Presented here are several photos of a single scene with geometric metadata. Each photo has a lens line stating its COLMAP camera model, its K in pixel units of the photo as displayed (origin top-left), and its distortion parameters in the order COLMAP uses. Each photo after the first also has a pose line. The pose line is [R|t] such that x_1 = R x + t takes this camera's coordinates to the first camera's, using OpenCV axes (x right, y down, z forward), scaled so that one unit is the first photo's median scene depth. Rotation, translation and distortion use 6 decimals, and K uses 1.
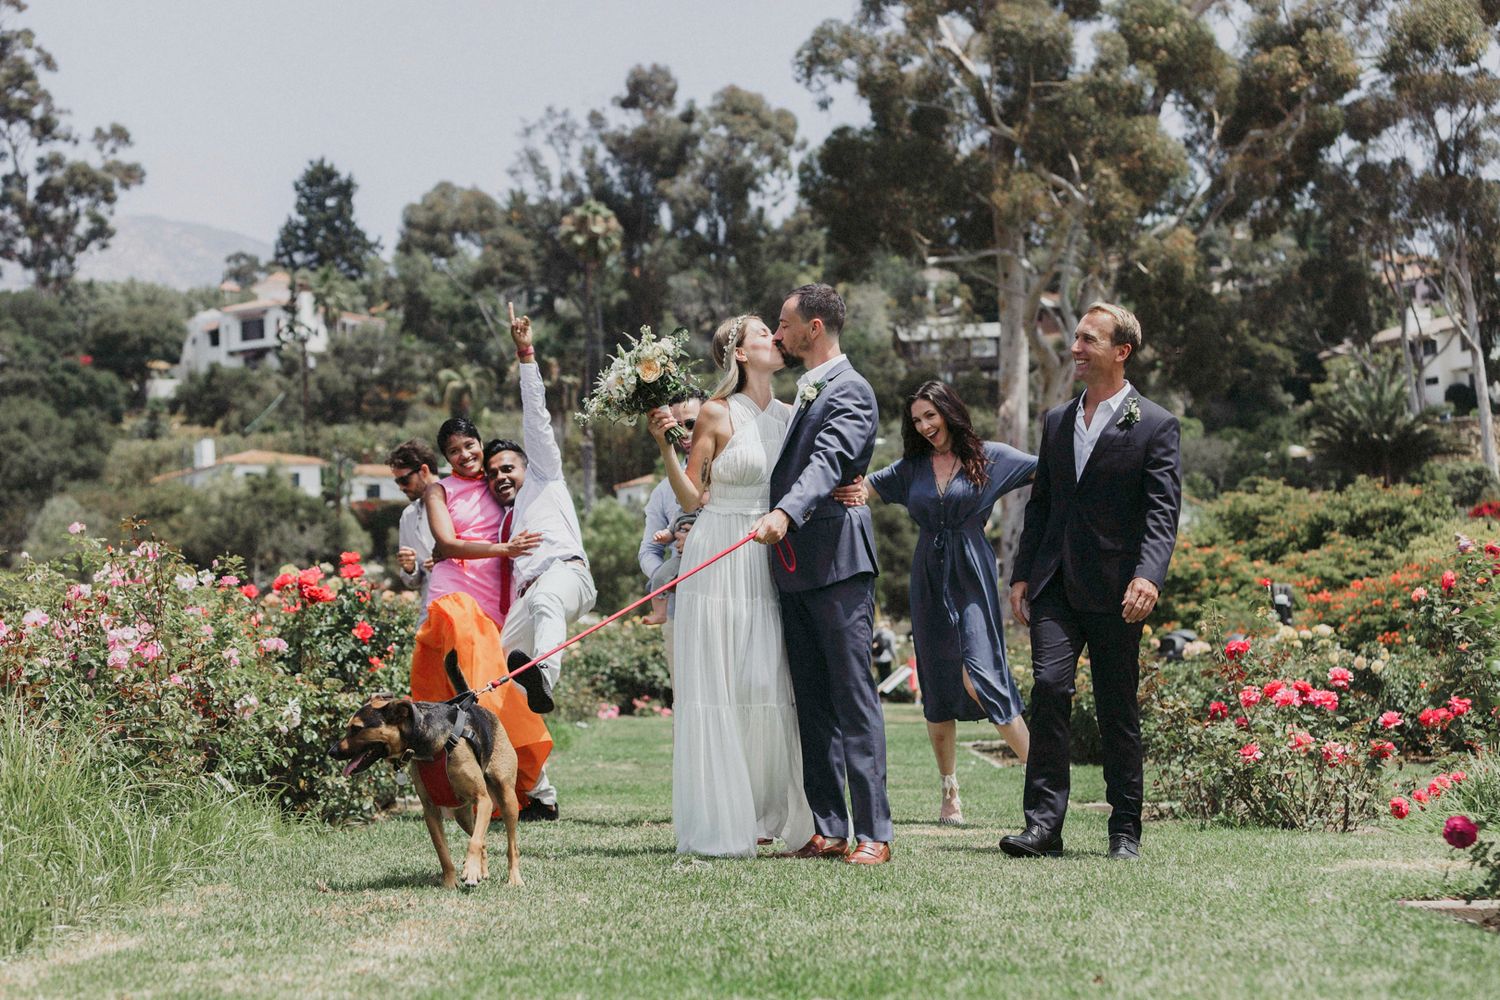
lens RADIAL K [[3113.7, 0, 750.0], [0, 3113.7, 500.0], [0, 0, 1]] dist [0.010653, 0.055694]
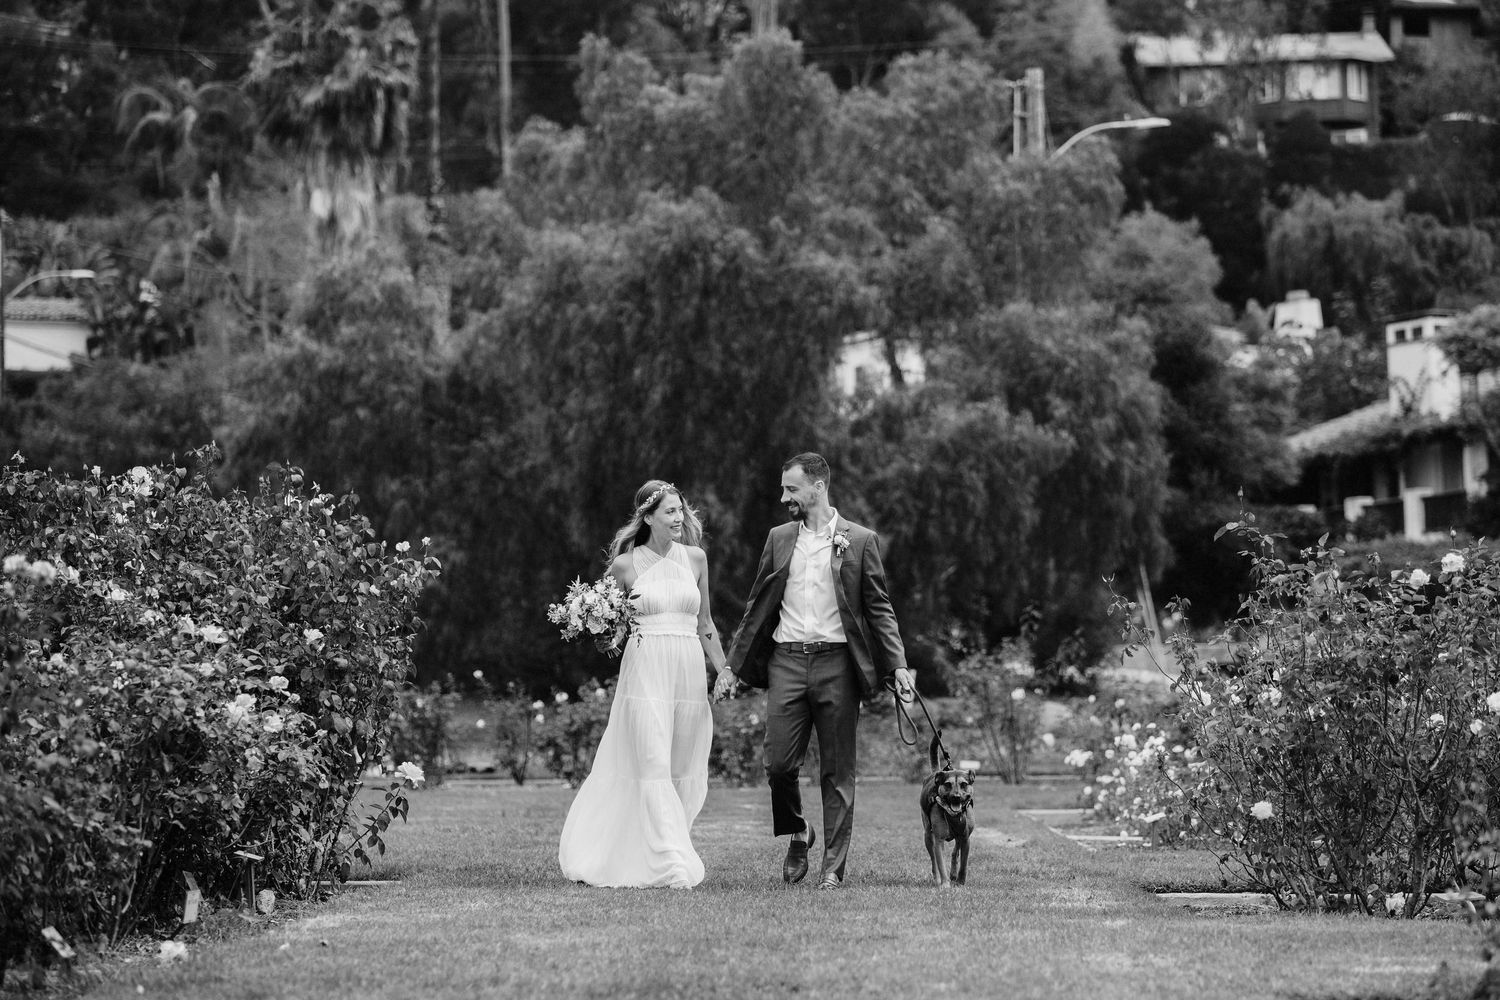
lens RADIAL K [[5095.8, 0, 780.3], [0, 5095.8, 500.7], [0, 0, 1]] dist [0.073809, 1.856474]
pose [[0.999846, 0.014113, -0.010436, 0.003225], [-0.014073, 0.999893, 0.003929, 0.012840], [0.010490, -0.003782, 0.999938, 0.230539]]
